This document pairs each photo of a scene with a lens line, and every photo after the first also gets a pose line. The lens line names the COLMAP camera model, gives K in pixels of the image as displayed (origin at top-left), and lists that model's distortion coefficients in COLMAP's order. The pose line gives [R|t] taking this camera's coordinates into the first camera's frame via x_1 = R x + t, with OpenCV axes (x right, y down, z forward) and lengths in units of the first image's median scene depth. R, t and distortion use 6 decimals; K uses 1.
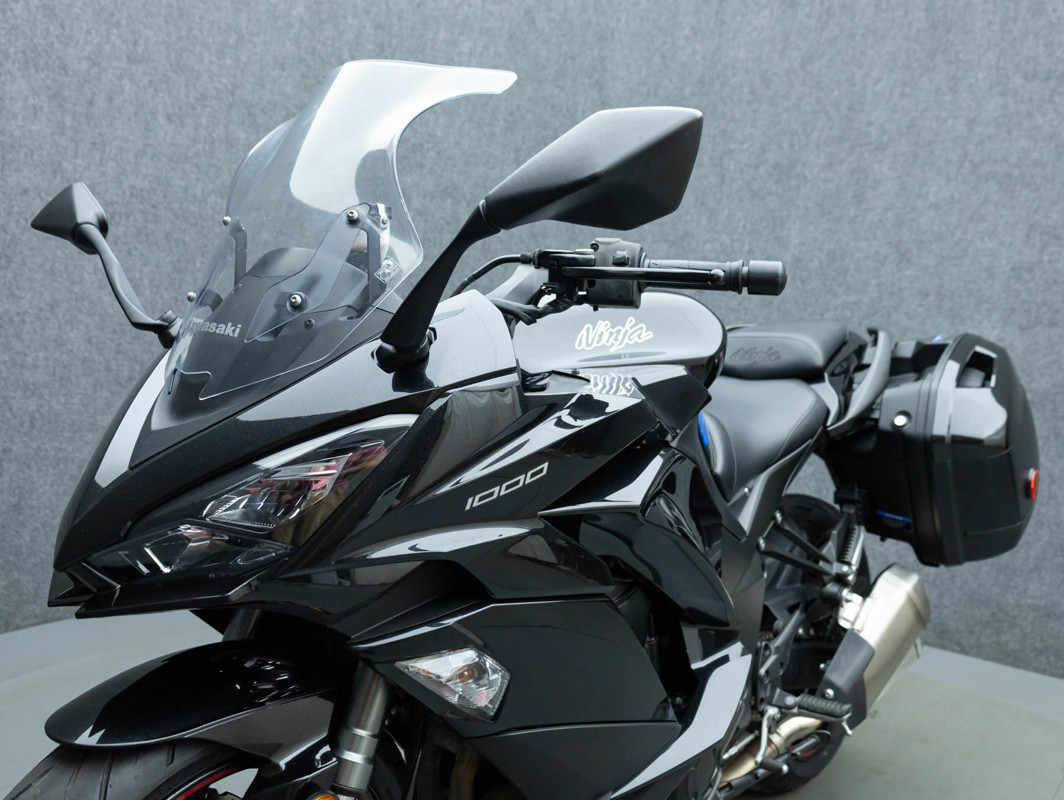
lens RADIAL K [[989.7, 0, 537.0], [0, 989.7, 346.6], [0, 0, 1]] dist [-0.078522, 0.027732]
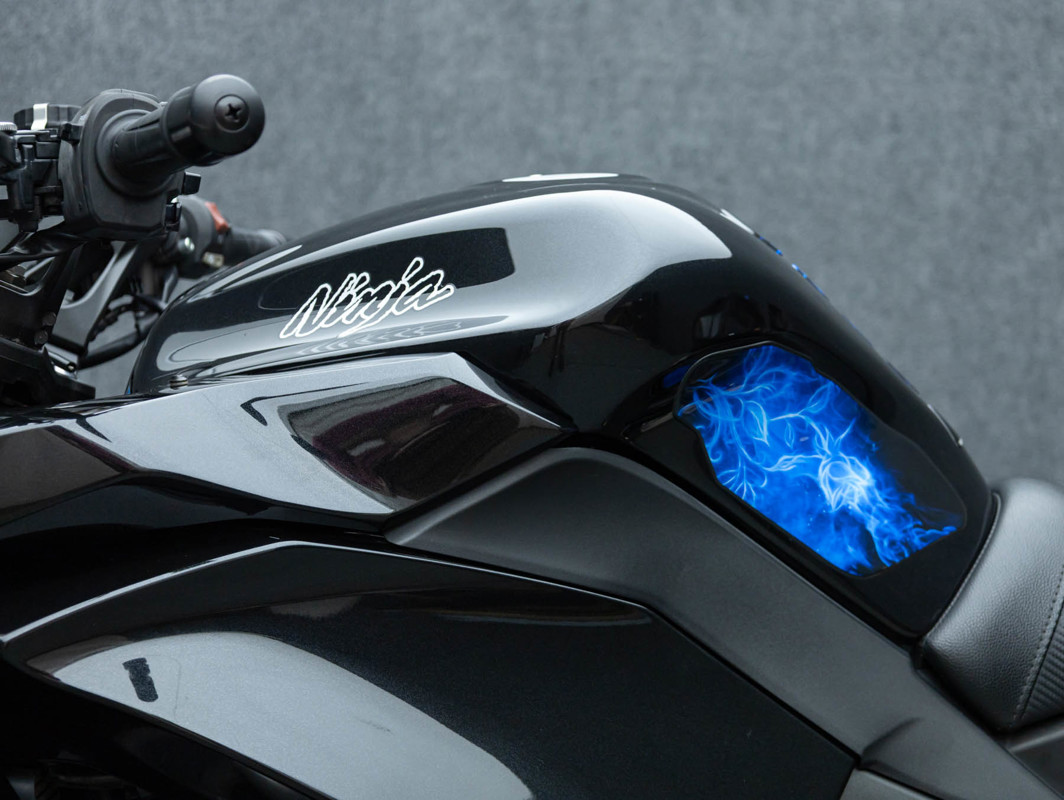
lens RADIAL K [[2157.3, 0, 523.8], [0, 2157.3, 402.5], [0, 0, 1]] dist [-0.006490, 0.000000]
pose [[0.649223, -0.081721, -0.756196, 0.388110], [0.045098, 0.996598, -0.068983, 0.047912], [0.759260, 0.010682, 0.650699, 0.171342]]
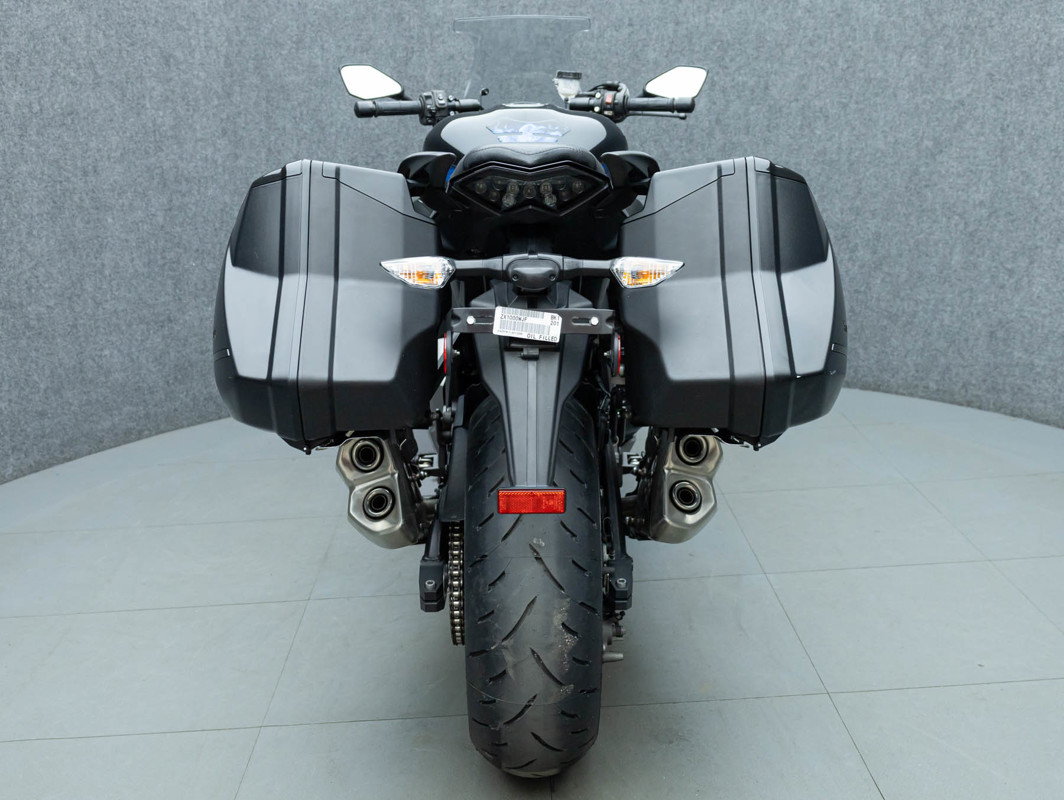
lens RADIAL K [[1106.6, 0, 537.1], [0, 1106.6, 443.3], [0, 0, 1]] dist [-0.060576, 0.000000]
pose [[0.619302, 0.135559, -0.773362, 0.703861], [0.068616, 0.971870, 0.225301, 0.023776], [0.782149, -0.192594, 0.592580, 0.069679]]
